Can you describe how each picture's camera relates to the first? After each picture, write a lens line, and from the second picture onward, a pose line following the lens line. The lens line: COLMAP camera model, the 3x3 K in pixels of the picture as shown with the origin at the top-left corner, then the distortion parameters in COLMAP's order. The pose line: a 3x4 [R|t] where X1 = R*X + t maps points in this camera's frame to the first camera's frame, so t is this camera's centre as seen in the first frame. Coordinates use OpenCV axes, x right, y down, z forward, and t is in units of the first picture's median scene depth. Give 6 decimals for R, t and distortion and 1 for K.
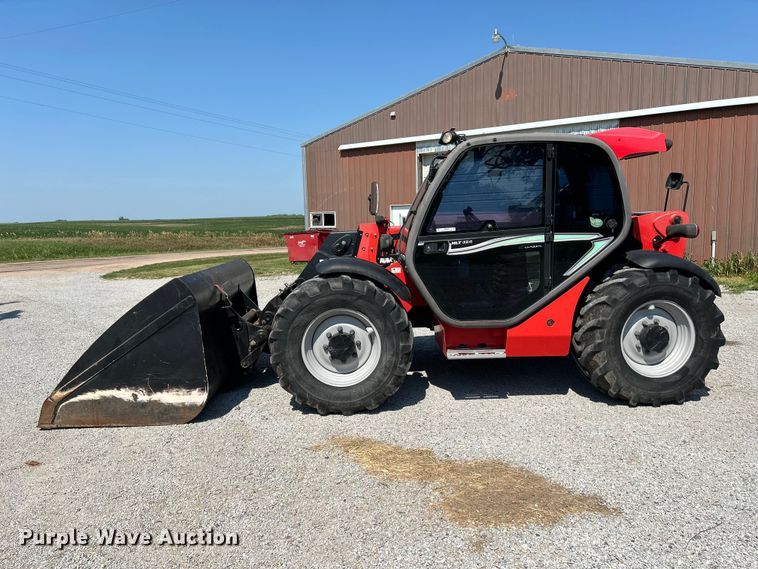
lens RADIAL K [[573.8, 0, 381.9], [0, 573.8, 282.8], [0, 0, 1]] dist [0.087078, -0.121039]
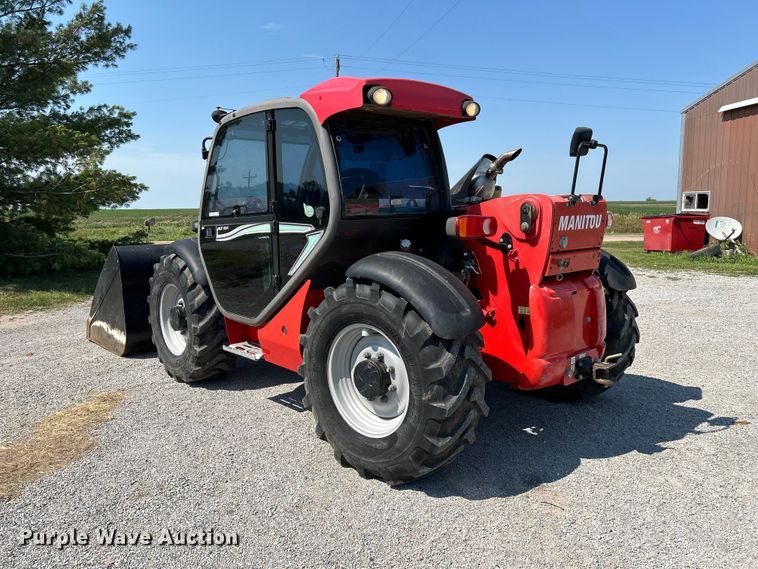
lens RADIAL K [[571.1, 0, 387.7], [0, 571.1, 281.5], [0, 0, 1]] dist [0.045222, -0.004082]
pose [[0.651053, 0.110691, -0.750918, 0.824043], [-0.087072, 0.993670, 0.070983, -0.059325], [0.754021, 0.019170, 0.656570, 0.471029]]
